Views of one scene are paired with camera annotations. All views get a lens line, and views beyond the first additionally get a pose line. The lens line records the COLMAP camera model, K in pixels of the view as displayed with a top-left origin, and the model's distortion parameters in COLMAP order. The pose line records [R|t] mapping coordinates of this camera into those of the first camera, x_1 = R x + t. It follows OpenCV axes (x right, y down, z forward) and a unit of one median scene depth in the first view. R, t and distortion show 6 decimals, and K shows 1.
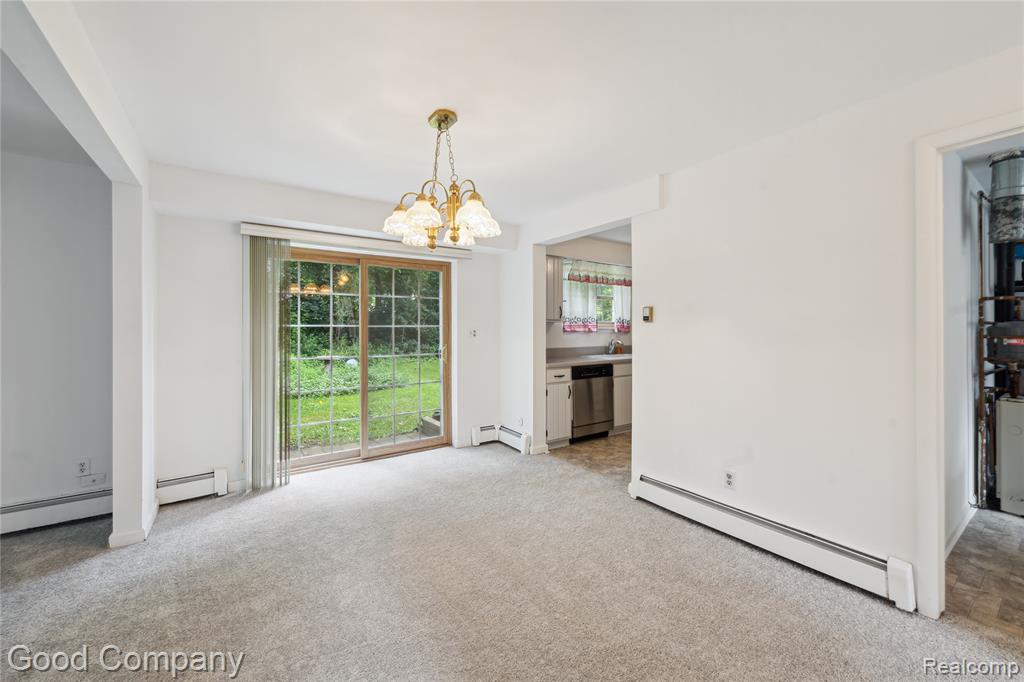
lens RADIAL K [[412.3, 0, 528.1], [0, 412.3, 320.6], [0, 0, 1]] dist [-0.000968, -0.000181]
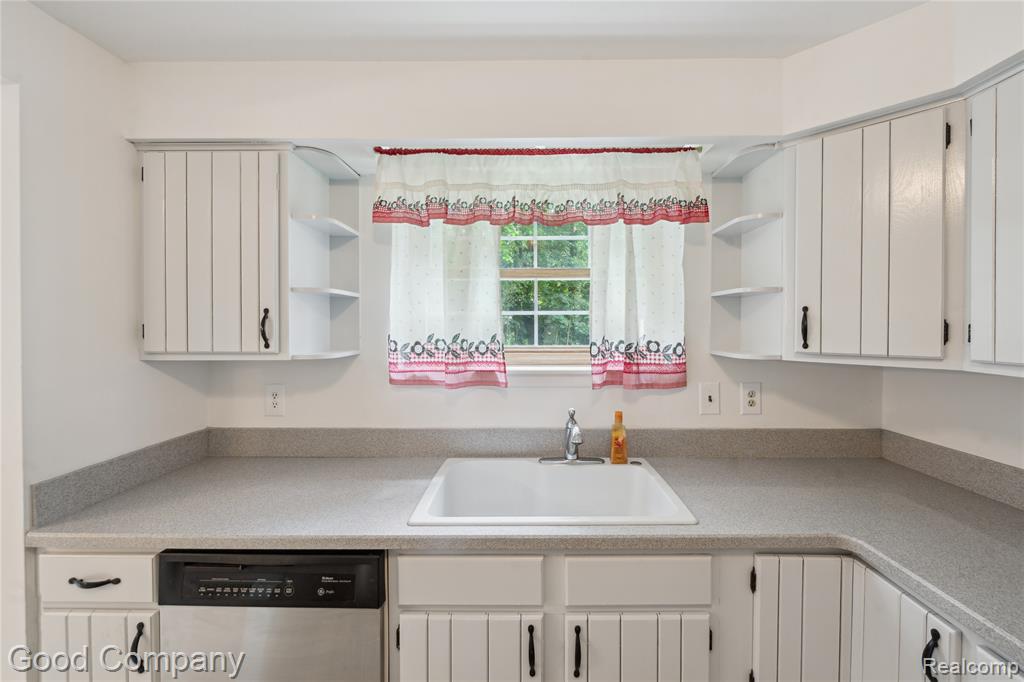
lens RADIAL K [[407.5, 0, 531.9], [0, 407.5, 325.8], [0, 0, 1]] dist [-0.003926, -0.000426]
pose [[0.811606, -0.000764, -0.584205, 0.436382], [0.008337, 0.999912, 0.010273, -0.024527], [0.584146, -0.013208, 0.811541, 0.939200]]
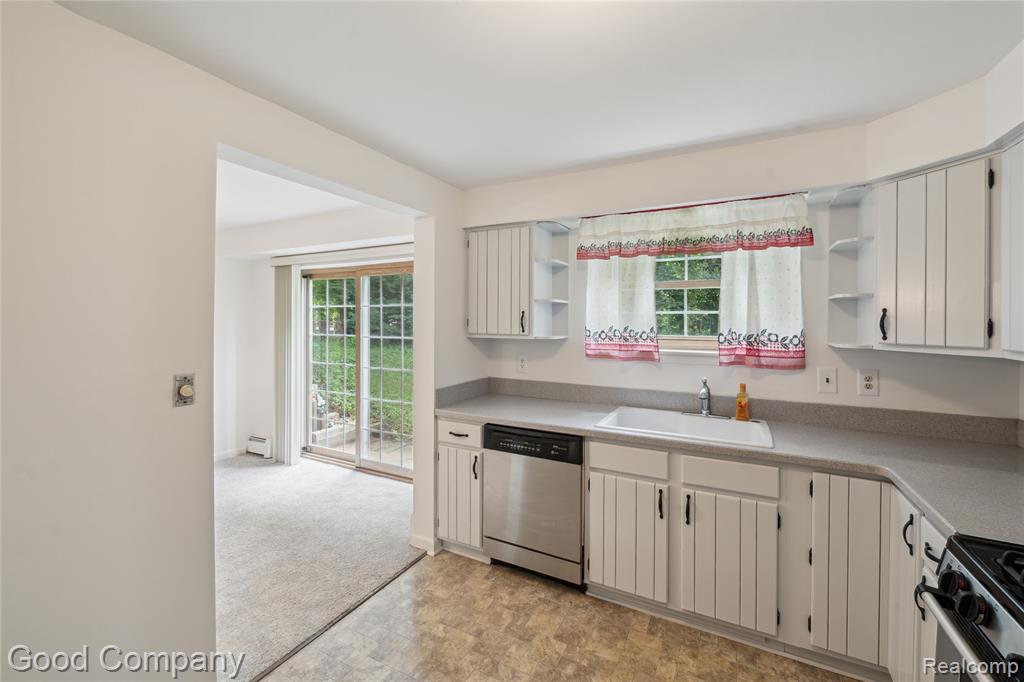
lens RADIAL K [[412.3, 0, 528.1], [0, 412.3, 320.6], [0, 0, 1]] dist [-0.000968, -0.000181]
pose [[0.456185, 0.002772, -0.889880, 0.618608], [0.004196, 0.999977, 0.005265, -0.025638], [0.889875, -0.006136, 0.456163, 0.809733]]
